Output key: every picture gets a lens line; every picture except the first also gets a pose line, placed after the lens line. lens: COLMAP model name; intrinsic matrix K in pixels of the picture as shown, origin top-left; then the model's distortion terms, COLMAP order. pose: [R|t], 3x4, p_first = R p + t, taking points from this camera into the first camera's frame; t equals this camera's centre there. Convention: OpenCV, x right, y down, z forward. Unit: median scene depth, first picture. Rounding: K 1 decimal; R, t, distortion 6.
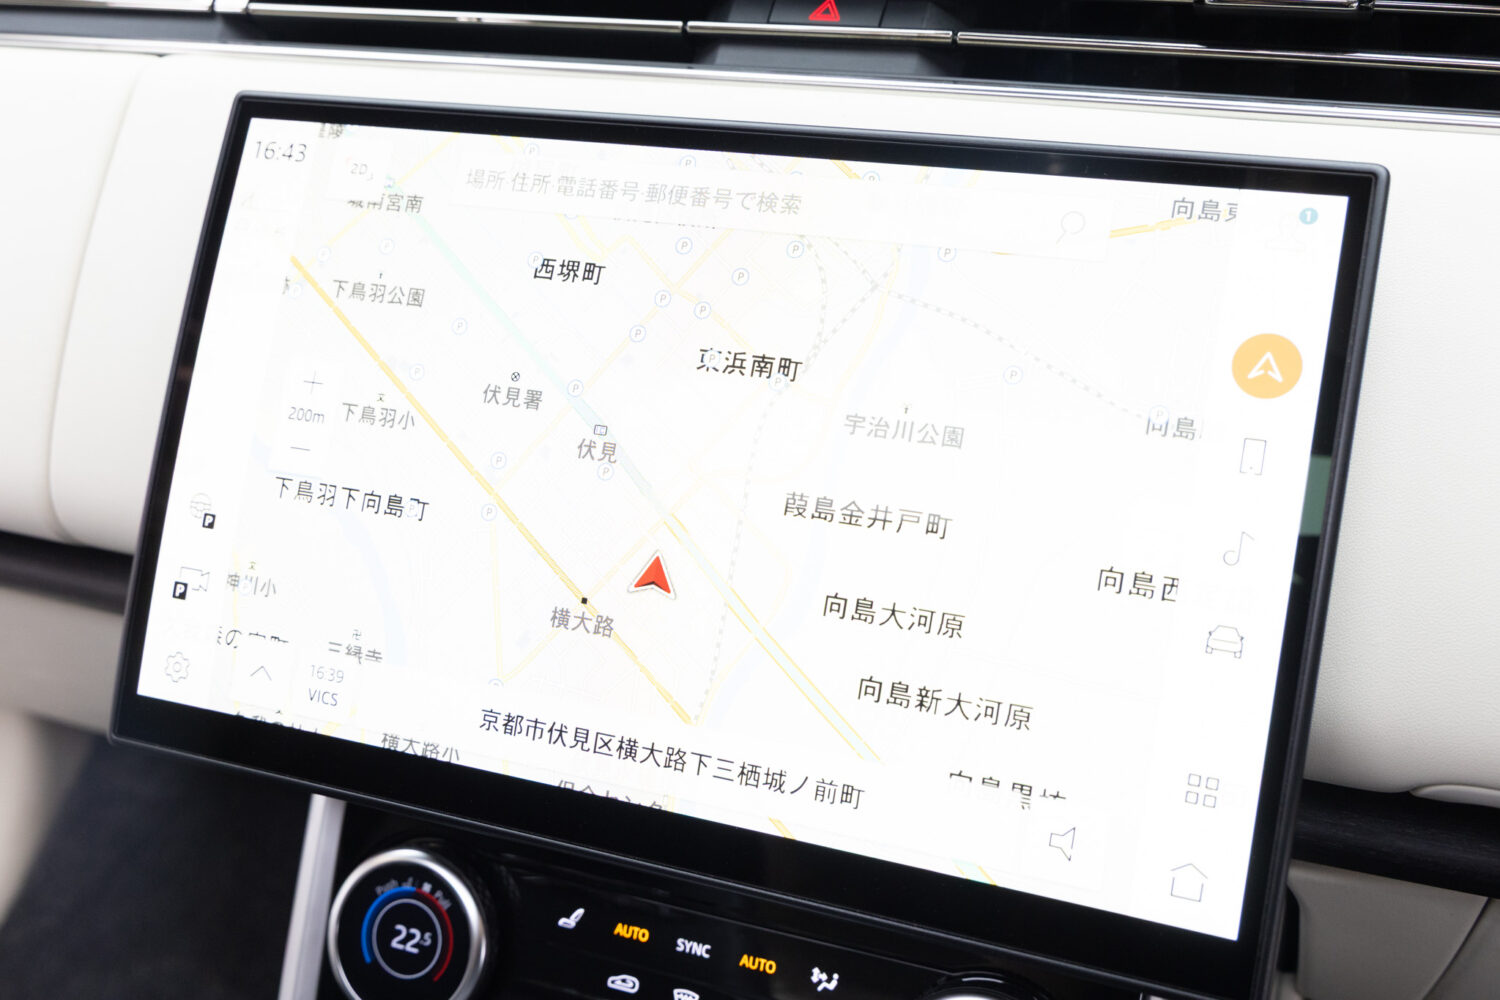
lens RADIAL K [[1561.3, 0, 761.6], [0, 1561.3, 515.1], [0, 0, 1]] dist [-0.006865, -0.003852]
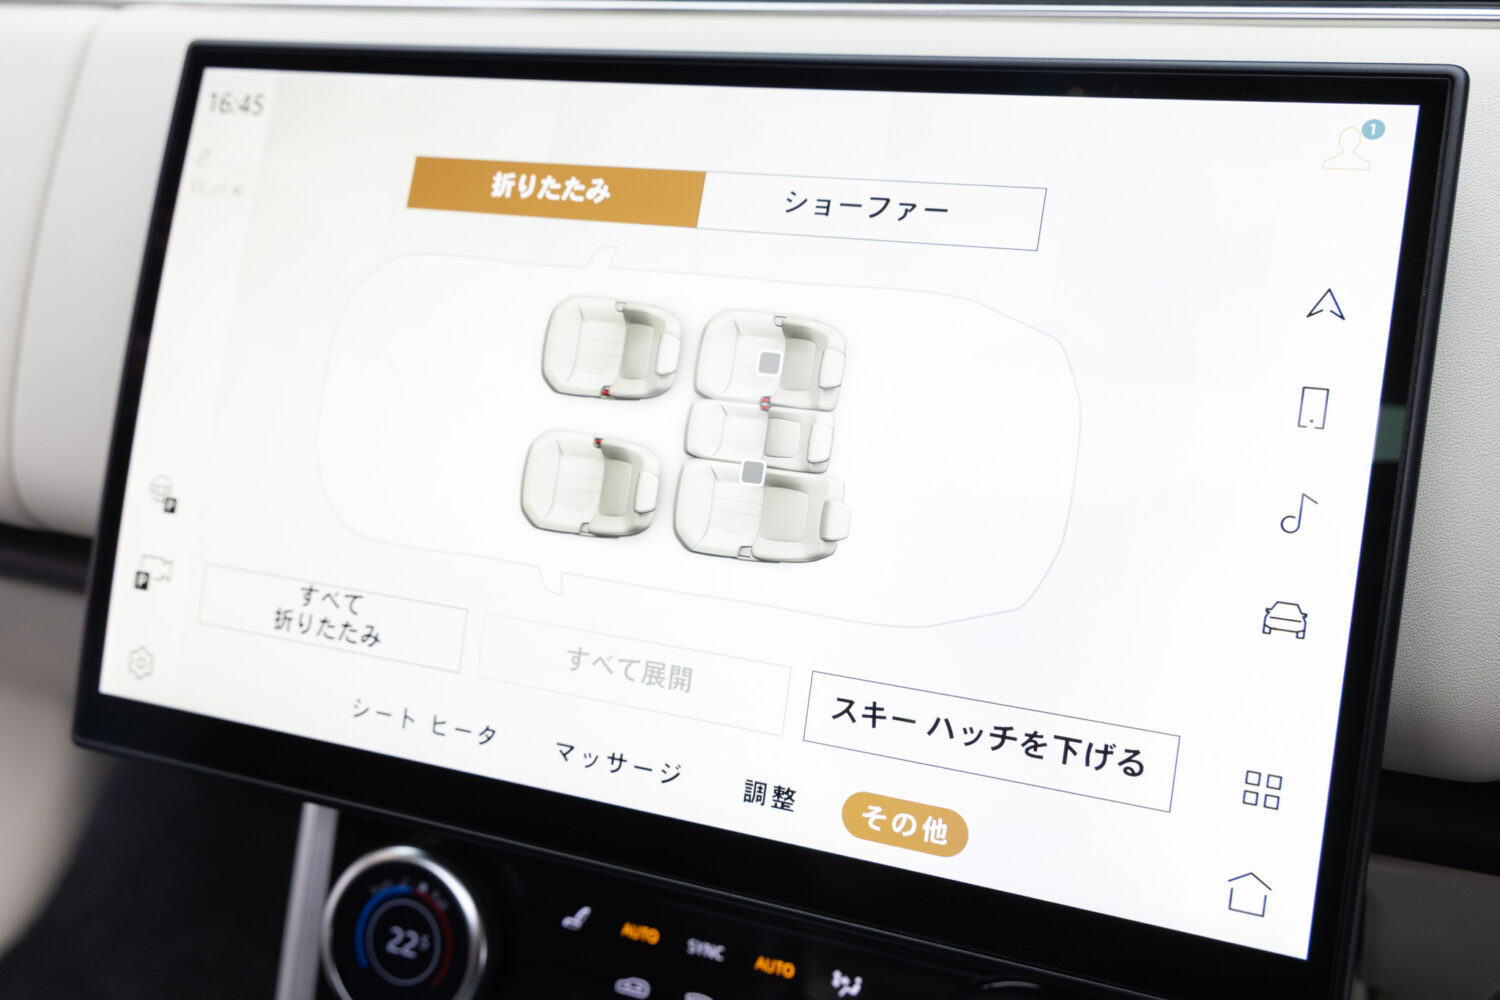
lens RADIAL K [[1478.9, 0, 760.3], [0, 1478.9, 498.1], [0, 0, 1]] dist [0.018217, 0.012272]
pose [[0.999229, -0.024321, -0.030805, 0.022782], [0.024871, 0.999536, 0.017601, -0.006918], [0.030362, -0.018354, 0.999370, 0.122030]]
